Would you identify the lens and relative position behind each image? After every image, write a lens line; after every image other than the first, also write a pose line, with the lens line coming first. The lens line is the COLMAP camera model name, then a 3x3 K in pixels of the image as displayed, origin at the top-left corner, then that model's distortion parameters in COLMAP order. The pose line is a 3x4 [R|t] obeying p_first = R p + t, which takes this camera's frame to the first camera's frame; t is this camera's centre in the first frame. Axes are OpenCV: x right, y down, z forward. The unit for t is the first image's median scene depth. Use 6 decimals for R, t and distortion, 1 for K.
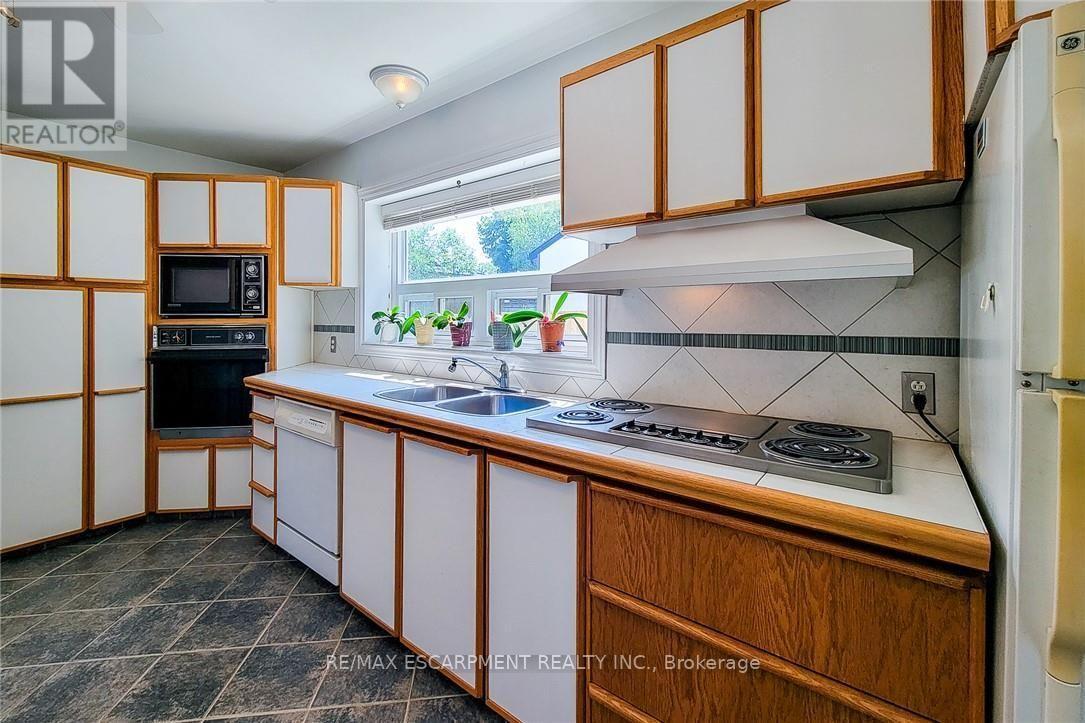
lens RADIAL K [[448.5, 0, 532.9], [0, 448.5, 314.4], [0, 0, 1]] dist [0.000598, -0.003398]
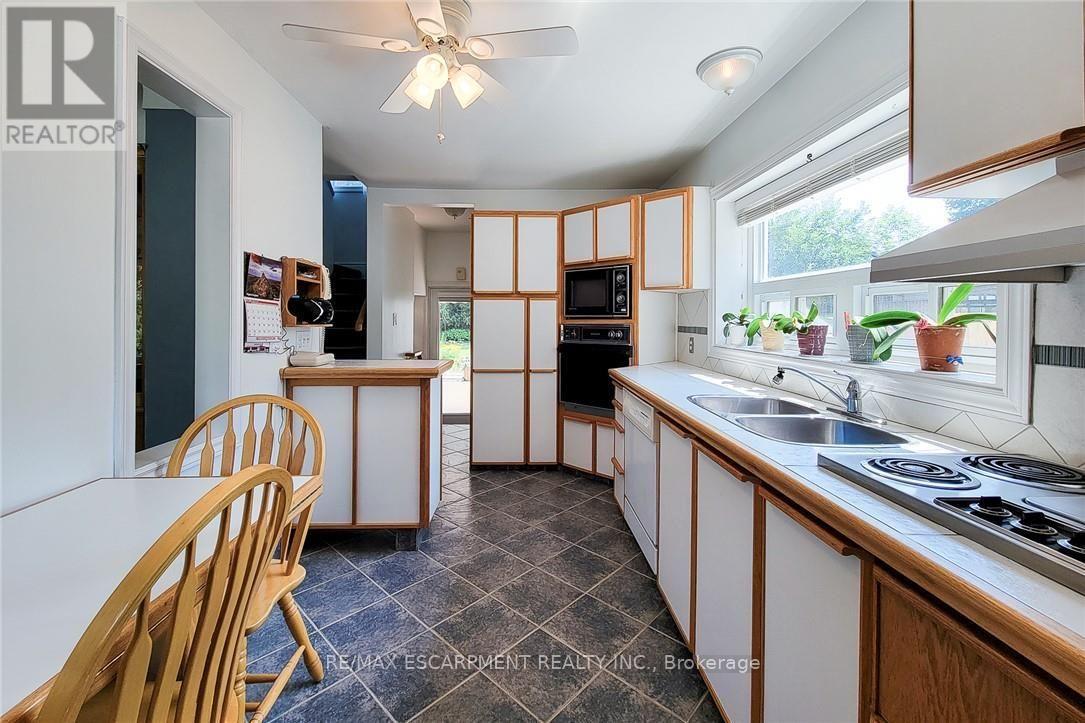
lens RADIAL K [[448.5, 0, 532.9], [0, 448.5, 314.4], [0, 0, 1]] dist [0.000598, -0.003398]
pose [[0.637611, -0.003208, -0.770352, 0.144539], [-0.000152, 0.999991, -0.004289, 0.000800], [0.770358, 0.002852, 0.637605, 0.083154]]
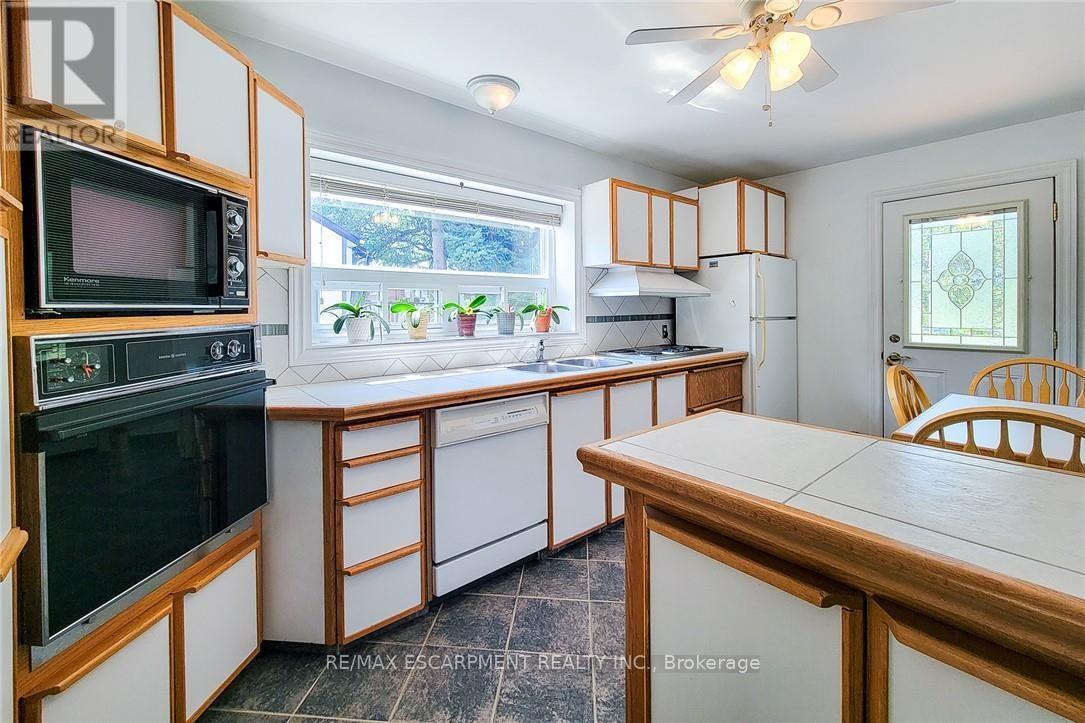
lens RADIAL K [[448.5, 0, 532.9], [0, 448.5, 314.4], [0, 0, 1]] dist [0.000598, -0.003398]
pose [[0.214392, -0.012779, 0.976664, -1.177648], [0.004685, 0.999916, 0.012055, 0.005490], [-0.976736, 0.001991, 0.214434, 0.603713]]
